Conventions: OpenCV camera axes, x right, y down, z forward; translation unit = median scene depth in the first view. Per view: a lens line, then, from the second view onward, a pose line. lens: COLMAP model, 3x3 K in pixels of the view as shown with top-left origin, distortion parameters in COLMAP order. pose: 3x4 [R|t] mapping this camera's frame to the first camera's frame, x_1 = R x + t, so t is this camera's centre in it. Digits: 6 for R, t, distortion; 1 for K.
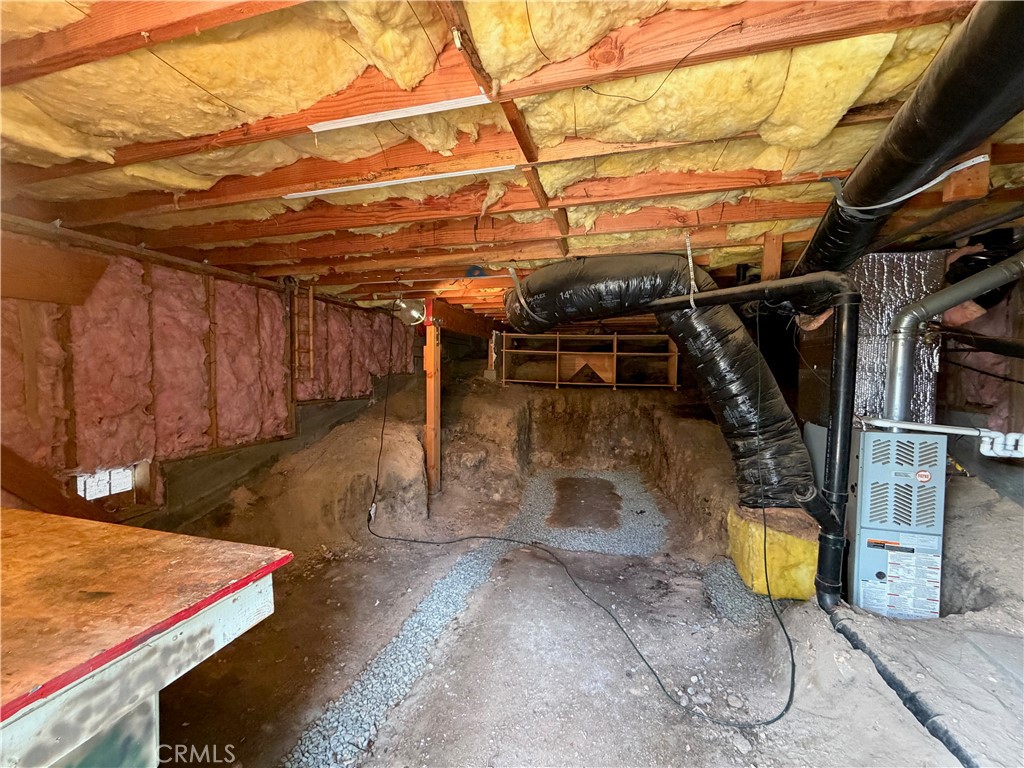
lens RADIAL K [[409.3, 0, 510.4], [0, 409.3, 386.3], [0, 0, 1]] dist [-0.005504, 0.001054]
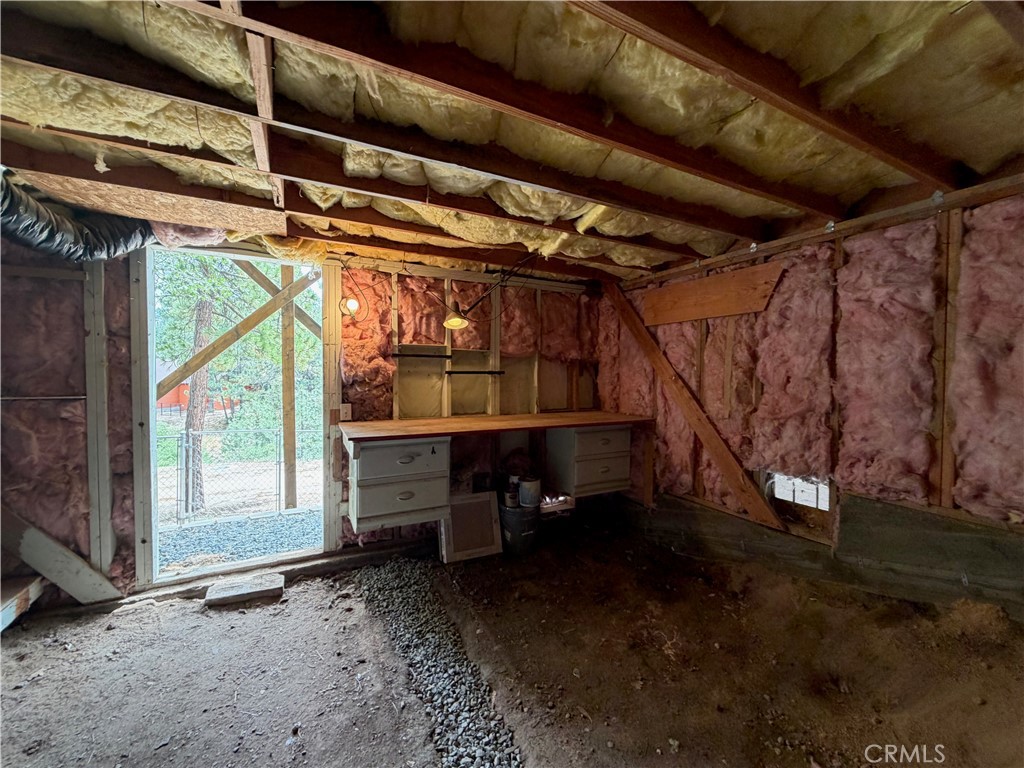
lens RADIAL K [[409.3, 0, 511.9], [0, 409.3, 382.2], [0, 0, 1]] dist [-0.005504, 0.001054]
pose [[-0.730822, 0.000524, -0.682568, 0.130769], [-0.046260, 0.997662, 0.050296, -0.029394], [0.680999, 0.068333, -0.729089, 1.118588]]
